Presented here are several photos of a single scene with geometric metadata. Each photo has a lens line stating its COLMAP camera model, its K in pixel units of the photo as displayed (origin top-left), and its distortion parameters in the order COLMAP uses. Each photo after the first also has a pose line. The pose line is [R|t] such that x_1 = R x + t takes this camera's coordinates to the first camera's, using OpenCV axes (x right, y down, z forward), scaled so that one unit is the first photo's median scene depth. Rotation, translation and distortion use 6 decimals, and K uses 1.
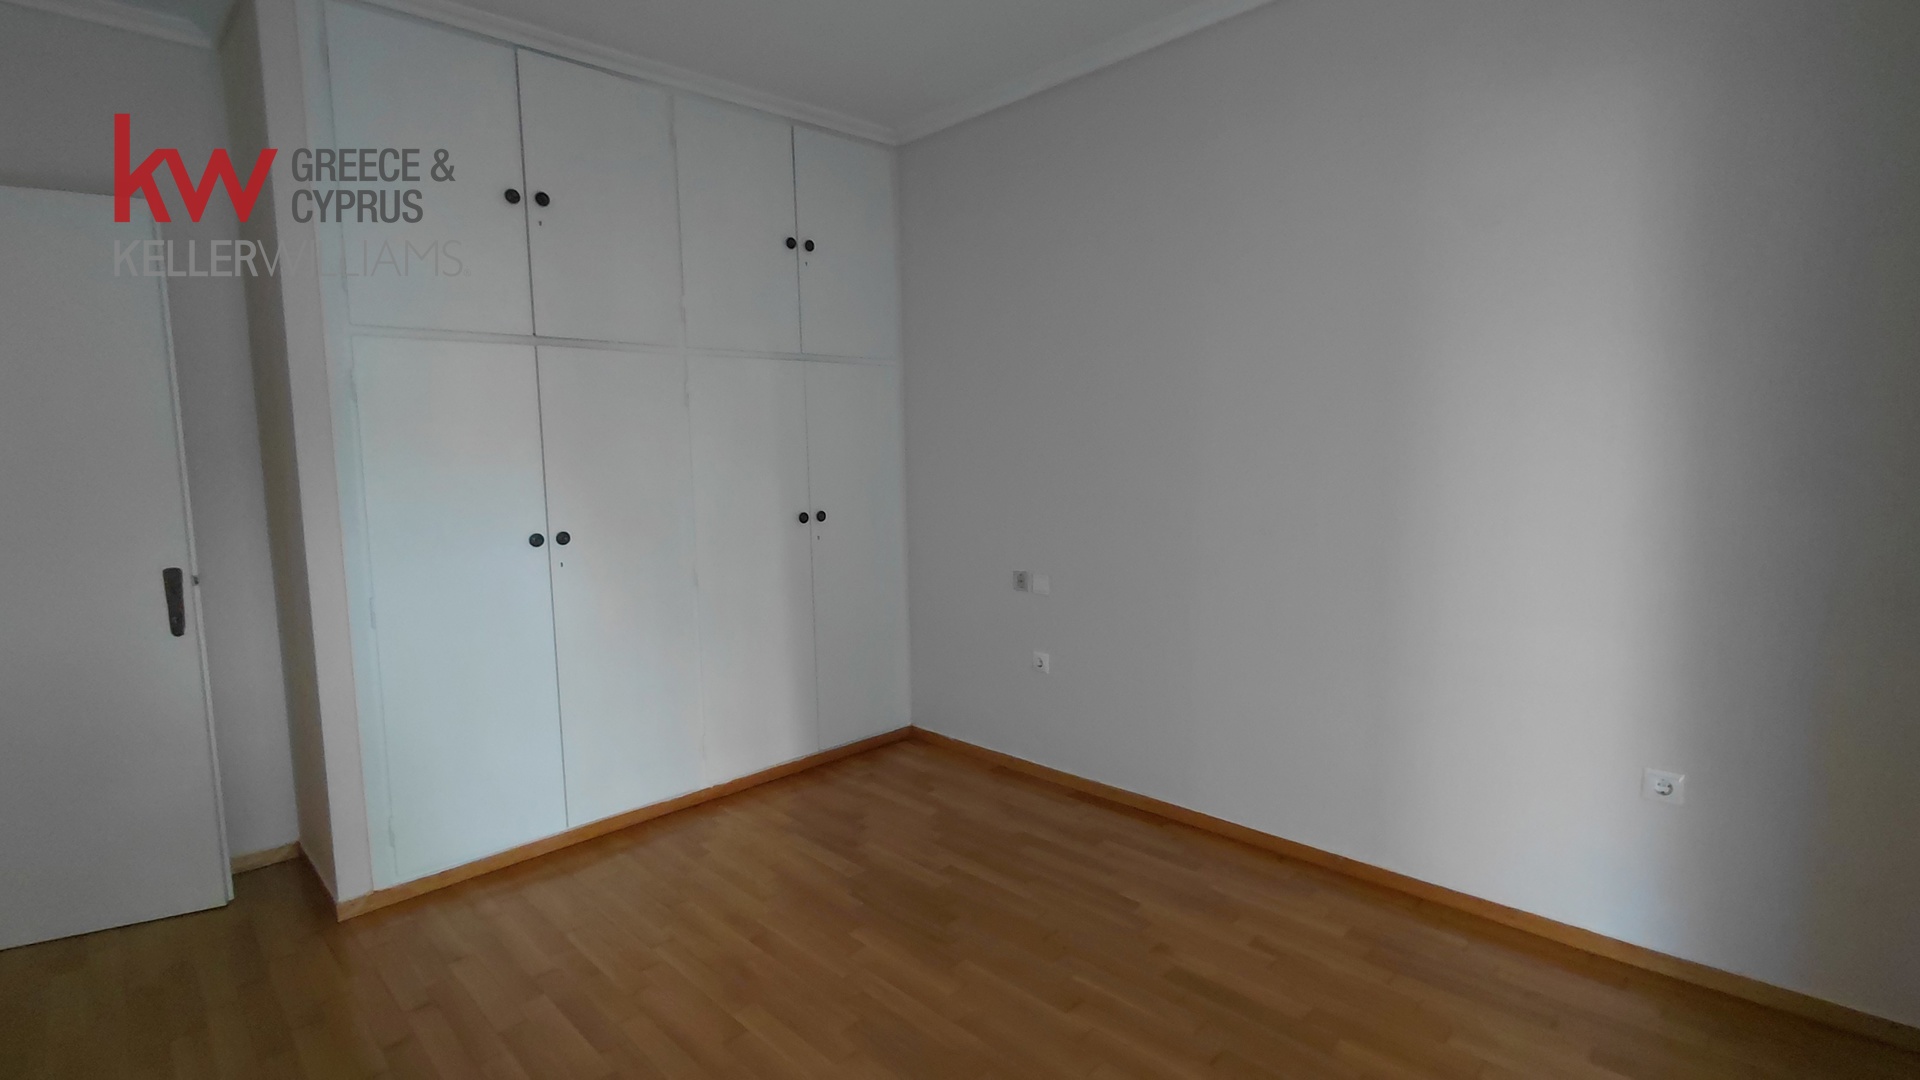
lens RADIAL K [[894.3, 0, 960.0], [0, 894.3, 540.0], [0, 0, 1]] dist [-0.003840, 0.000113]
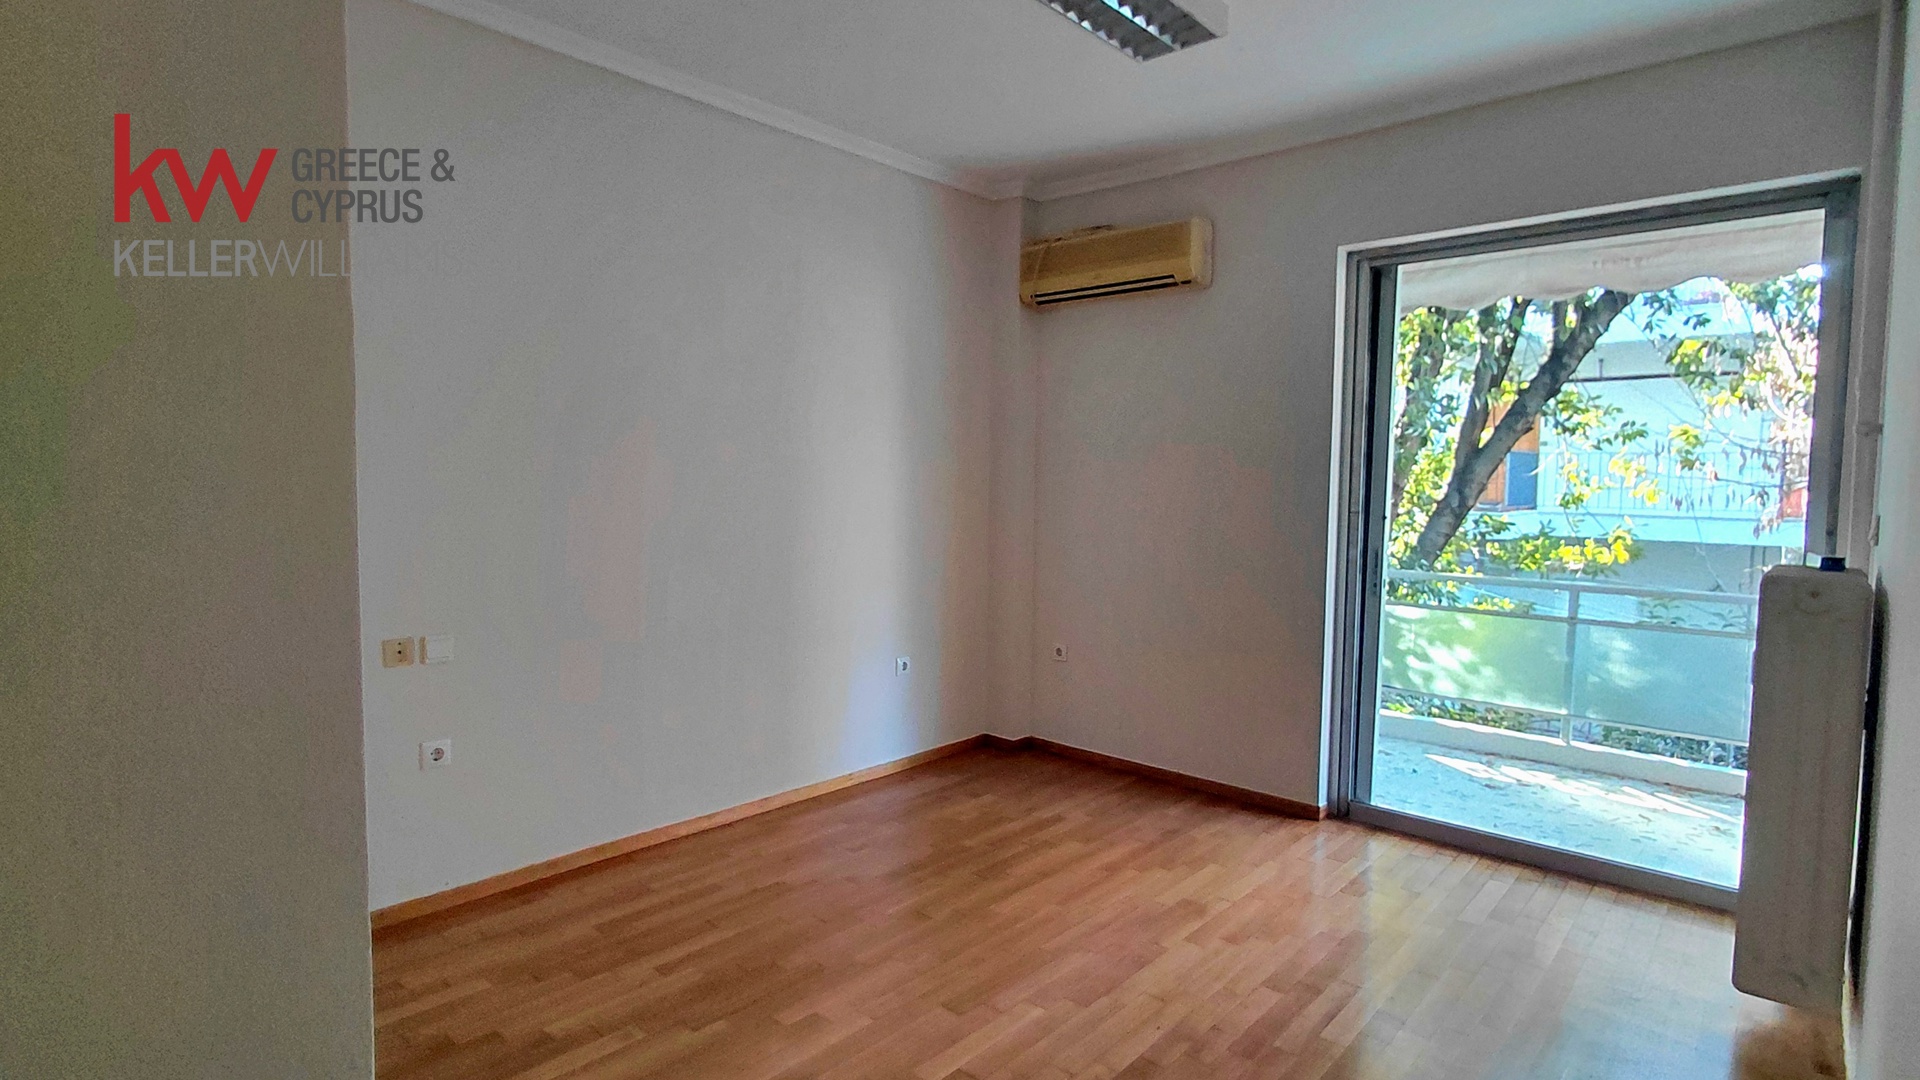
lens RADIAL K [[944.8, 0, 960.0], [0, 944.8, 540.0], [0, 0, 1]] dist [-0.002951, -0.000023]
pose [[-0.059060, -0.034805, 0.997648, -0.866760], [0.094804, 0.994679, 0.040314, -0.036429], [-0.993743, 0.096961, -0.055446, 0.717032]]
